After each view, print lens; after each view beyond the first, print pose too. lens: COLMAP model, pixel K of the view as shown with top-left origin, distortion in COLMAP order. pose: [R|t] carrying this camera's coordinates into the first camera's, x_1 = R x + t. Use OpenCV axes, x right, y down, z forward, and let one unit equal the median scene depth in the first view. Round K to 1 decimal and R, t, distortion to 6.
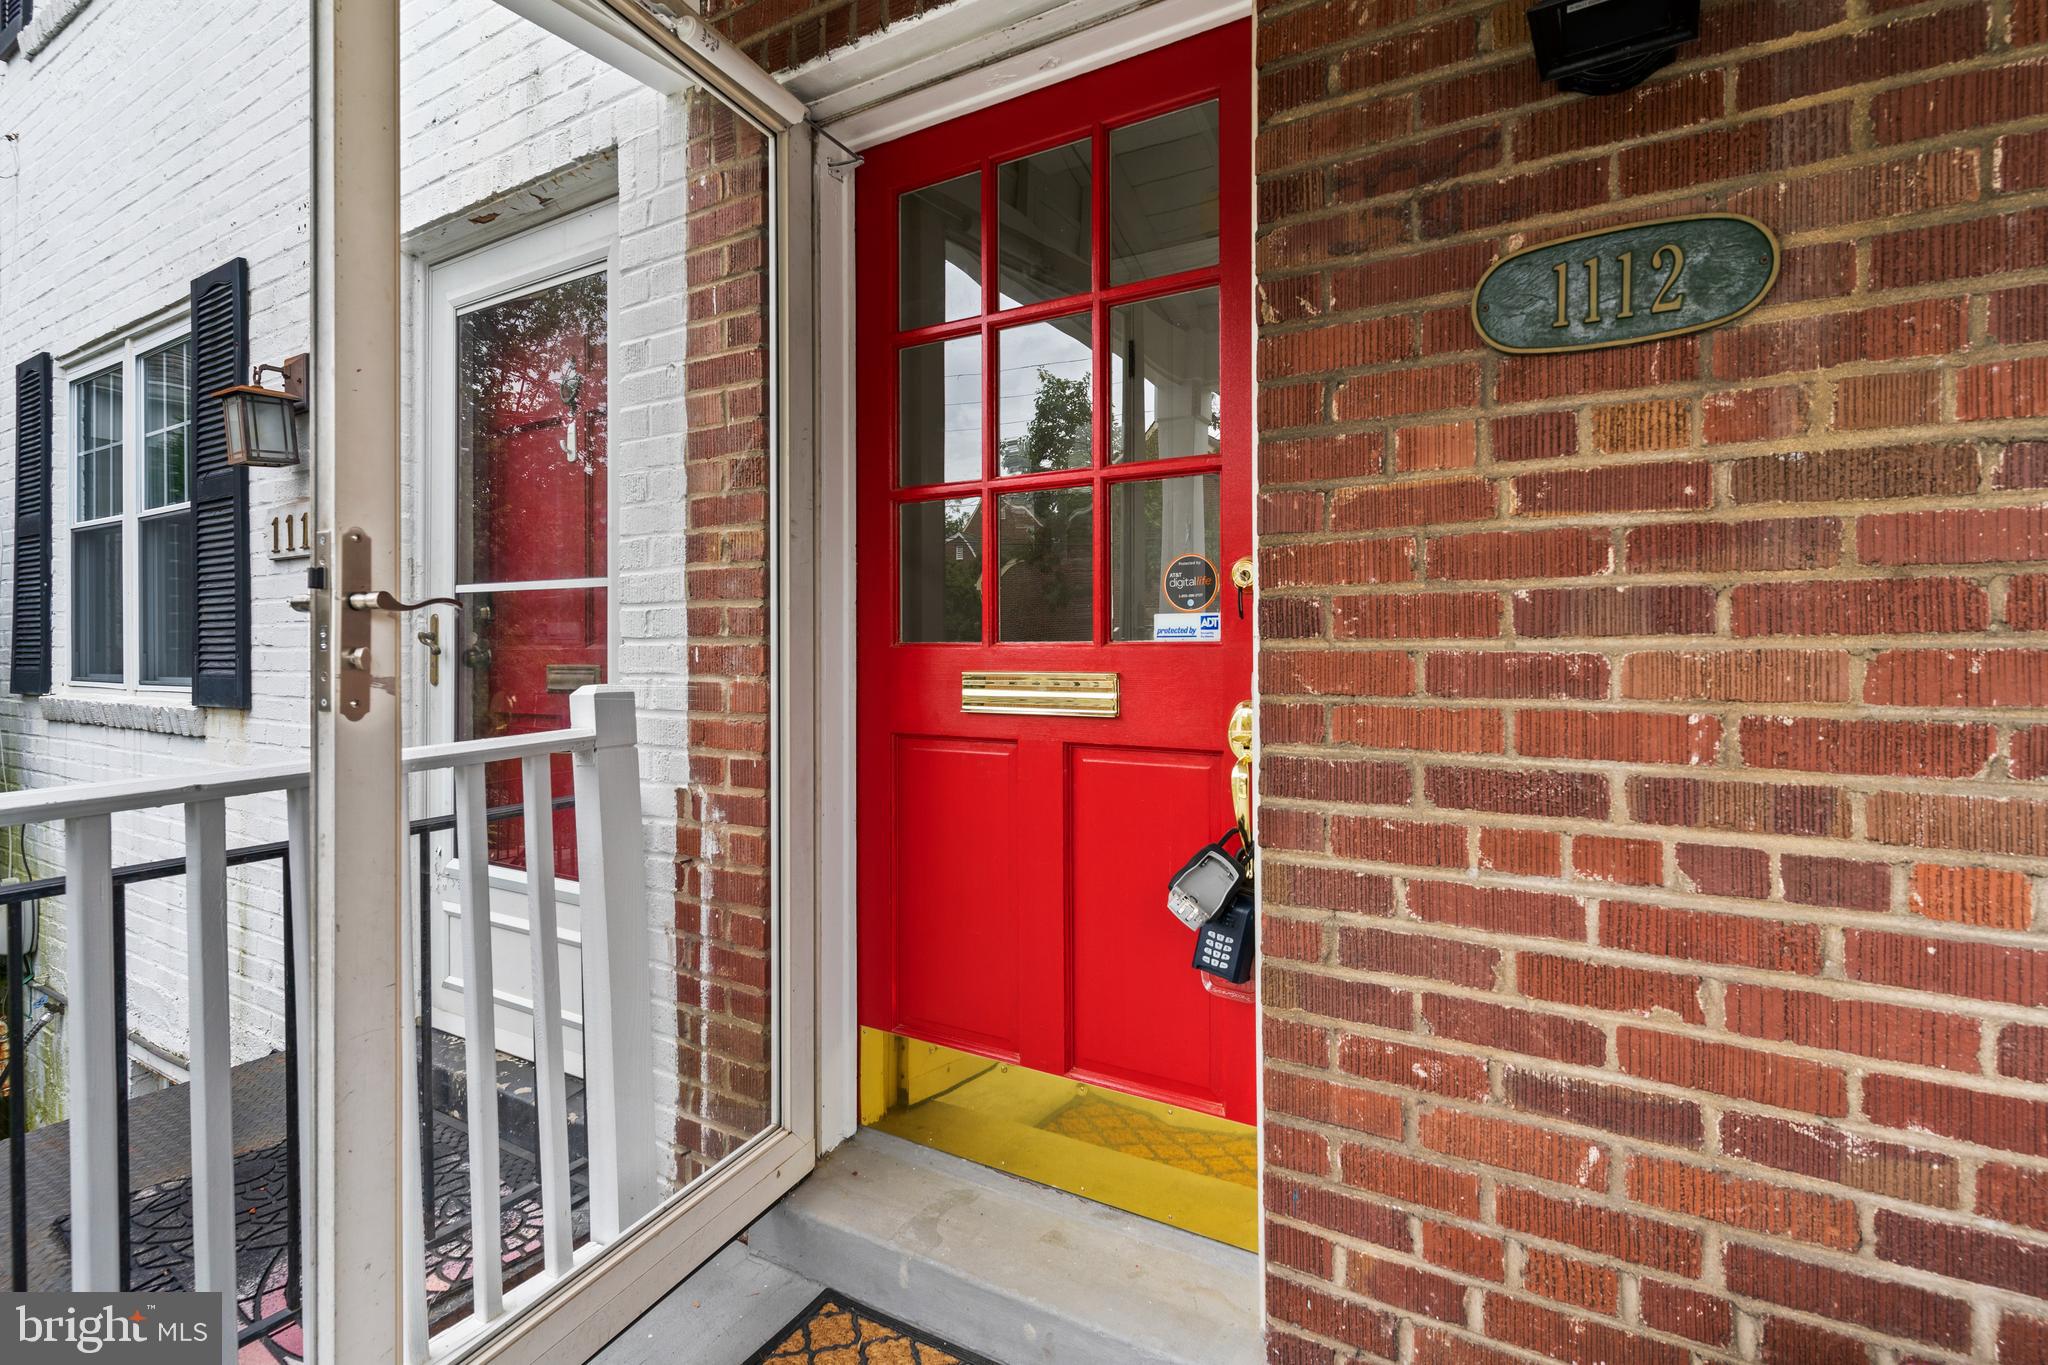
lens RADIAL K [[973.1, 0, 1021.2], [0, 973.1, 649.6], [0, 0, 1]] dist [0.003205, -0.001081]
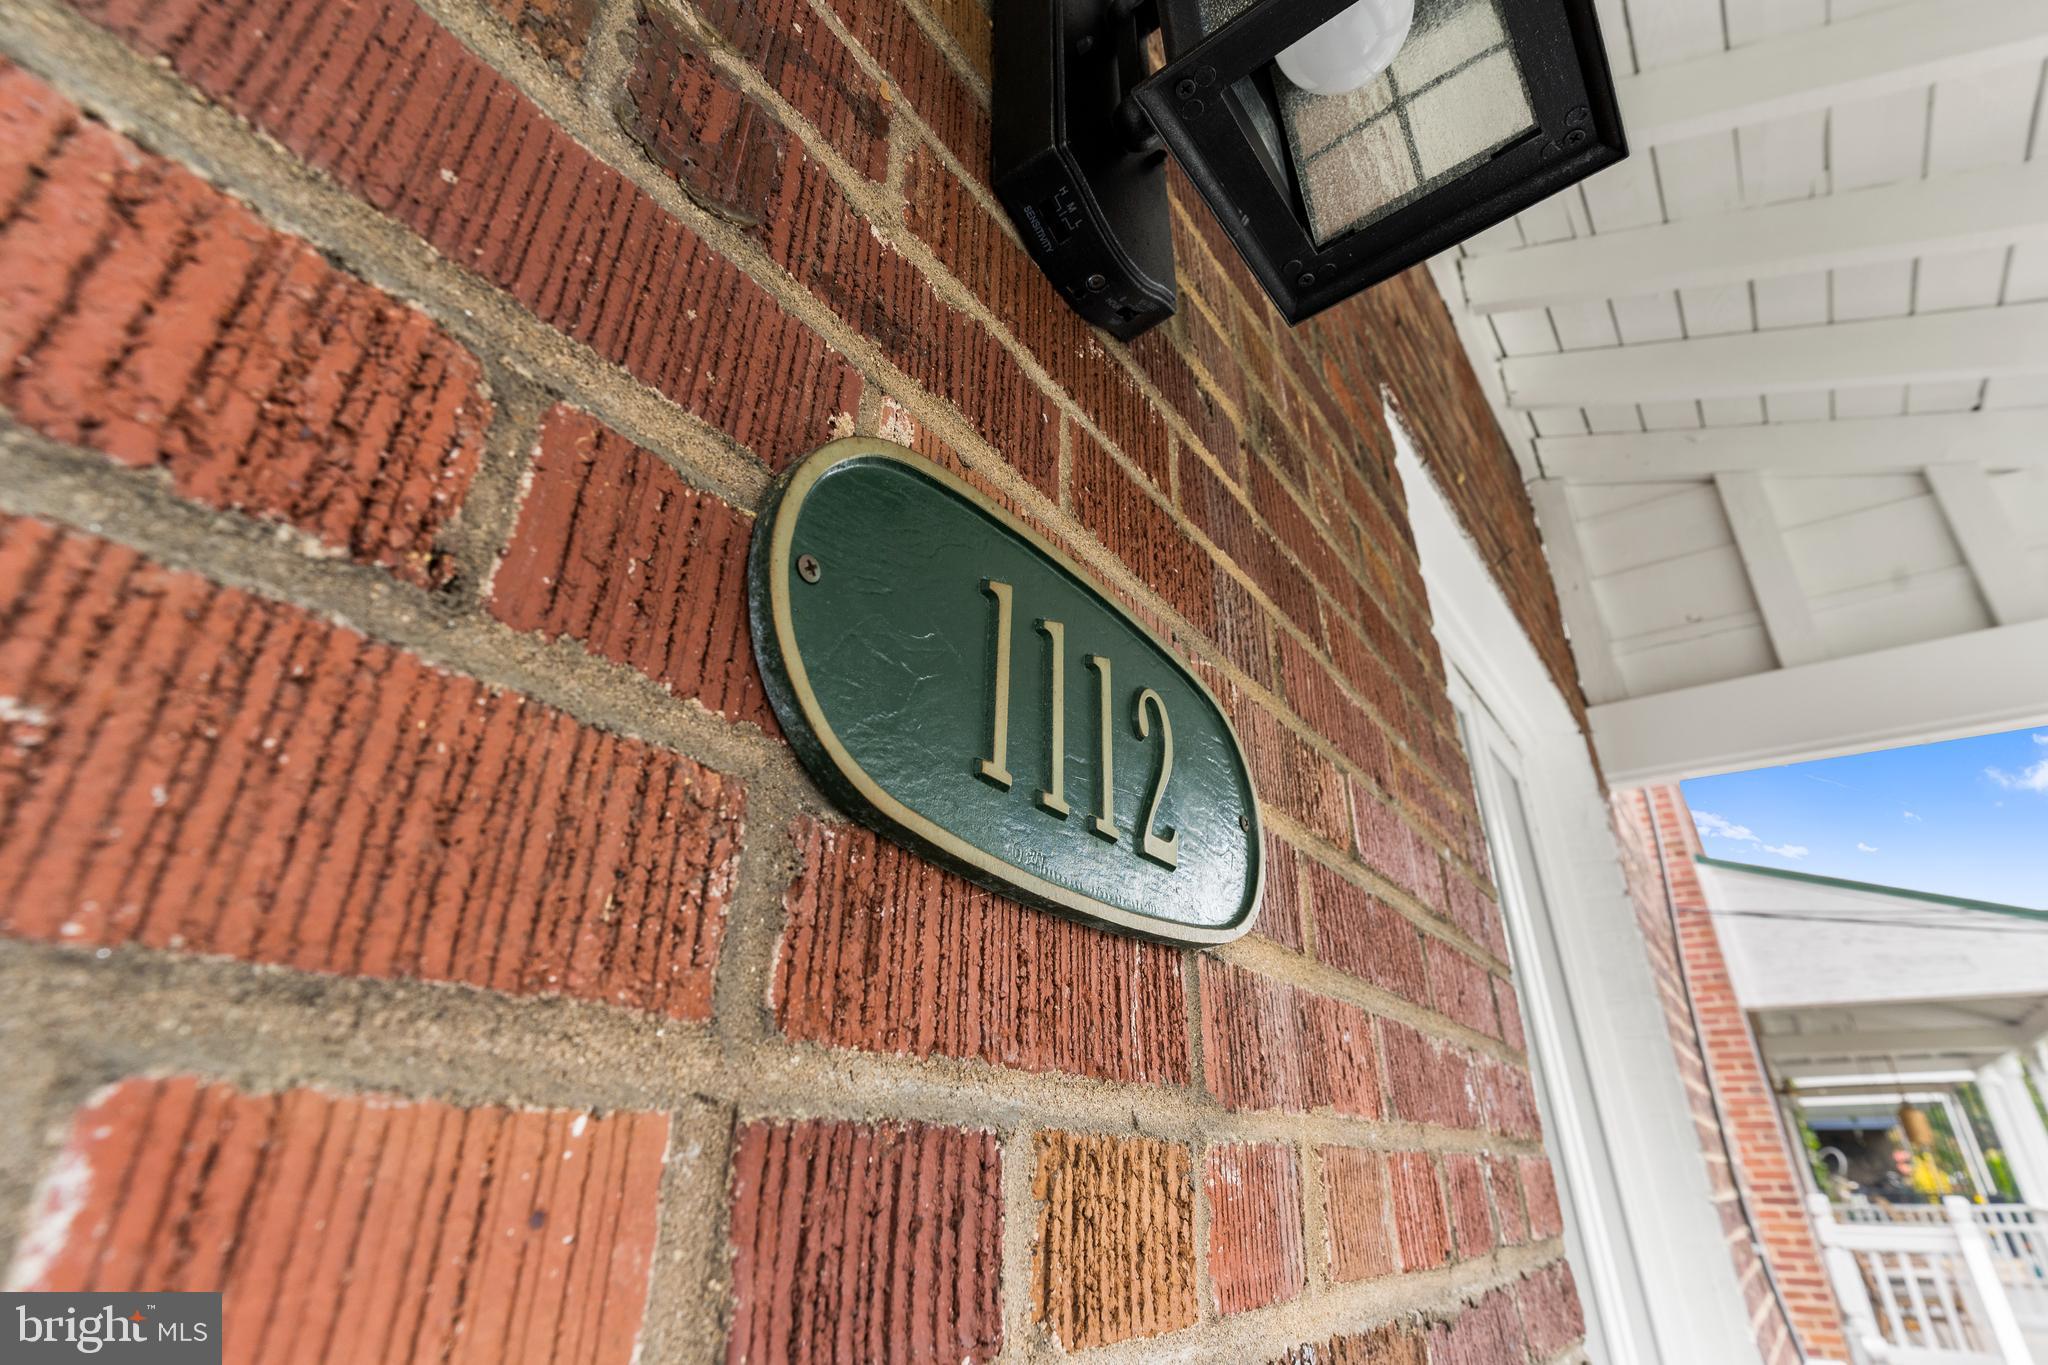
lens RADIAL K [[973.1, 0, 1026.3], [0, 973.1, 679.0], [0, 0, 1]] dist [0.003205, -0.001081]
pose [[0.085062, 0.446385, 0.890789, 0.302914], [-0.004844, 0.894204, -0.447634, -0.236002], [-0.996364, 0.033761, 0.078225, 0.960220]]
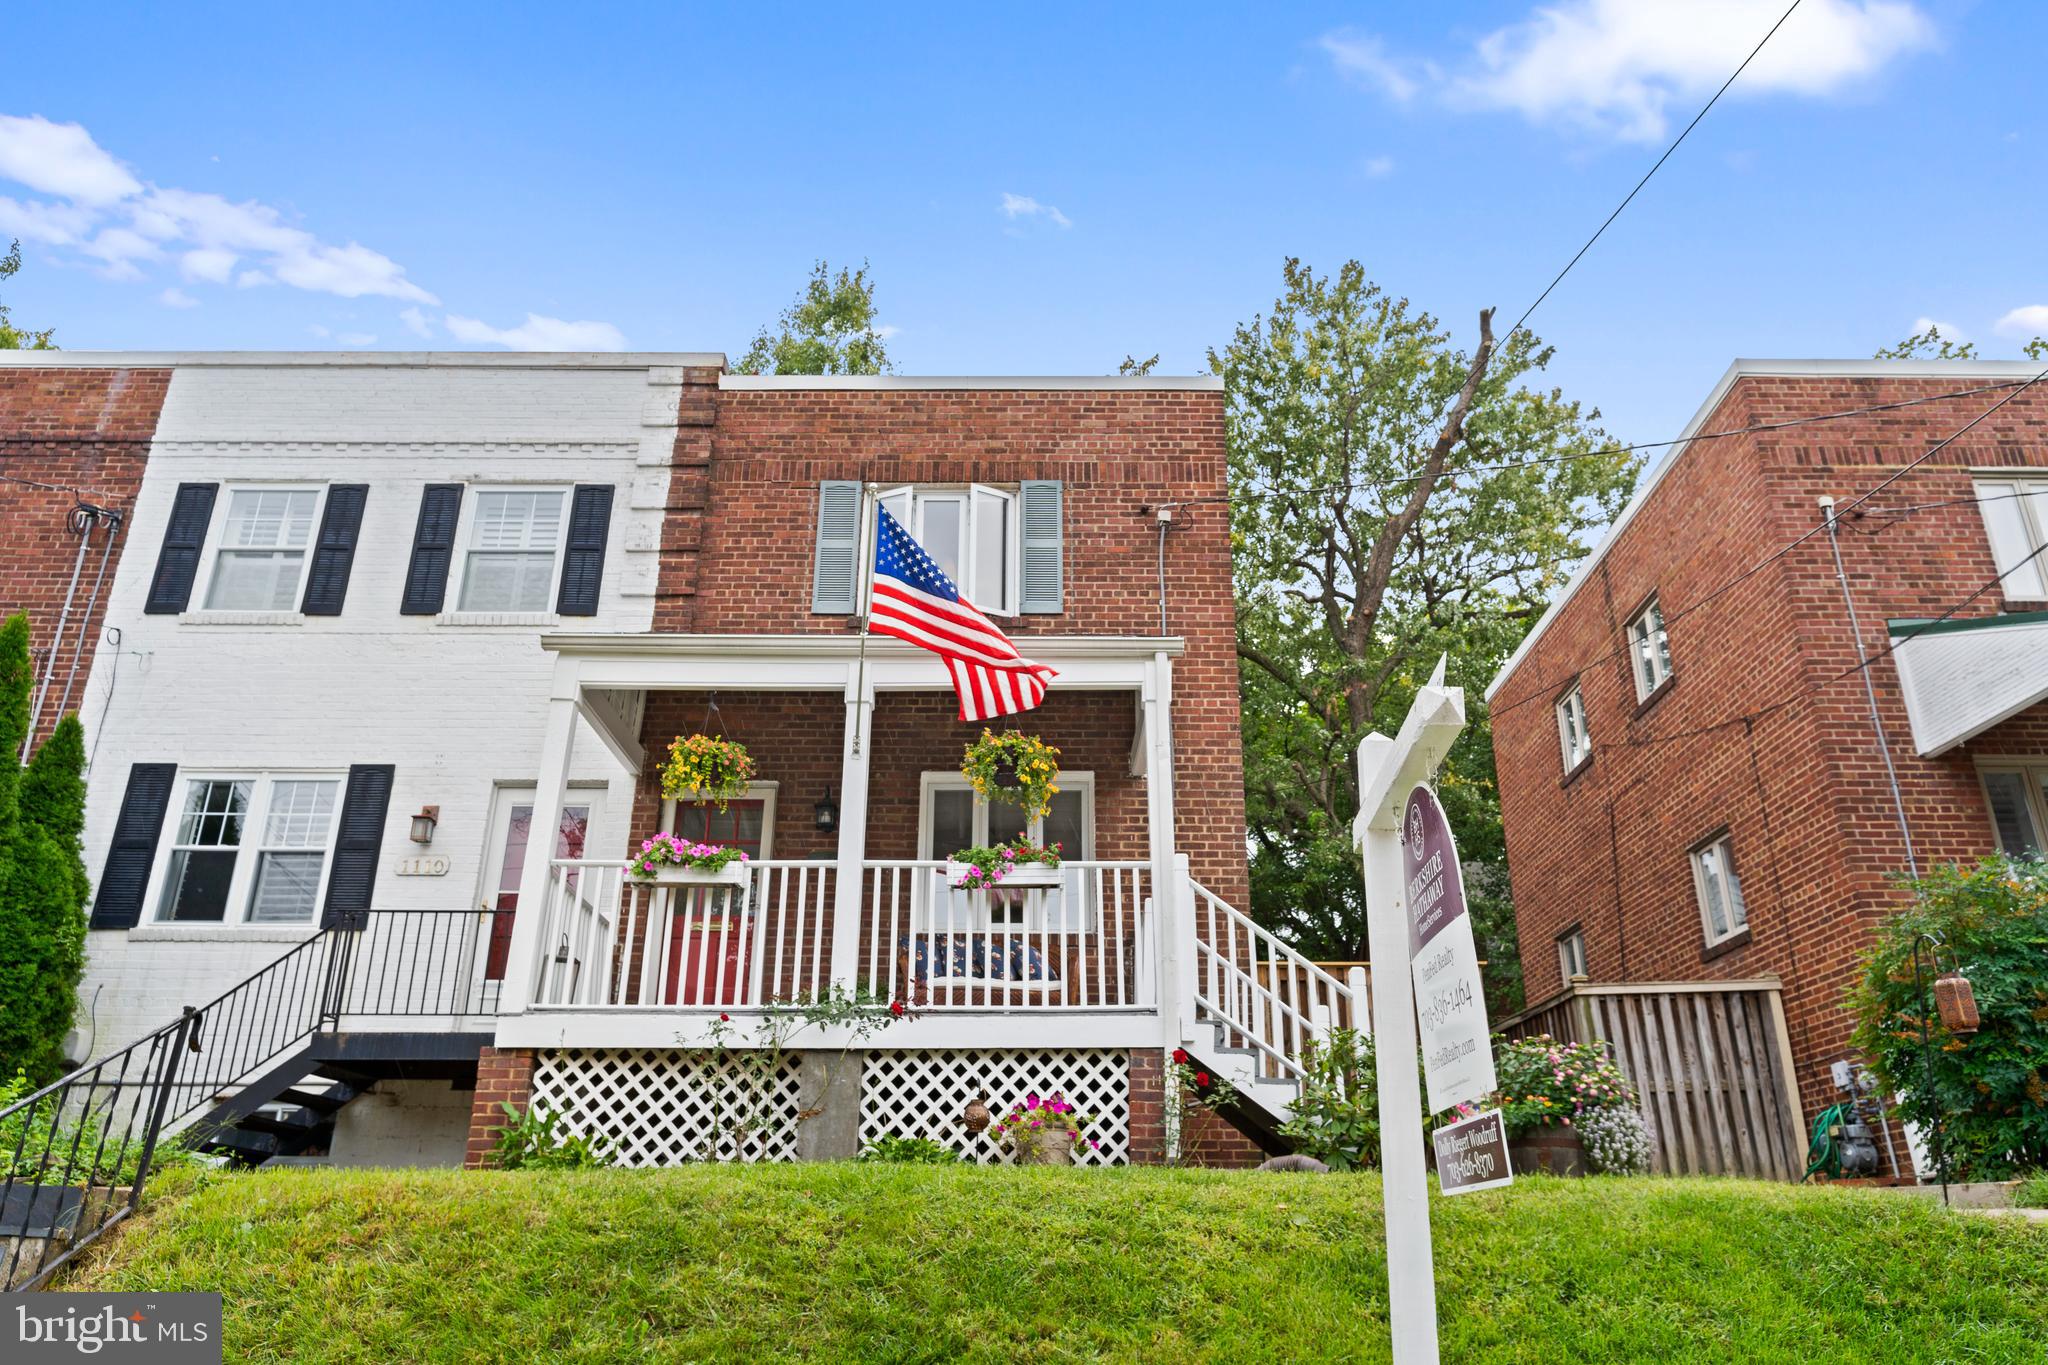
lens RADIAL K [[1443.6, 0, 1028.4], [0, 1443.6, 677.2], [0, 0, 1]] dist [-0.003099, 0.001872]
pose [[0.853125, 0.209100, 0.477970, -3.231196], [-0.005703, 0.919849, -0.392231, 2.376376], [-0.521676, 0.331896, 0.785939, -7.987639]]
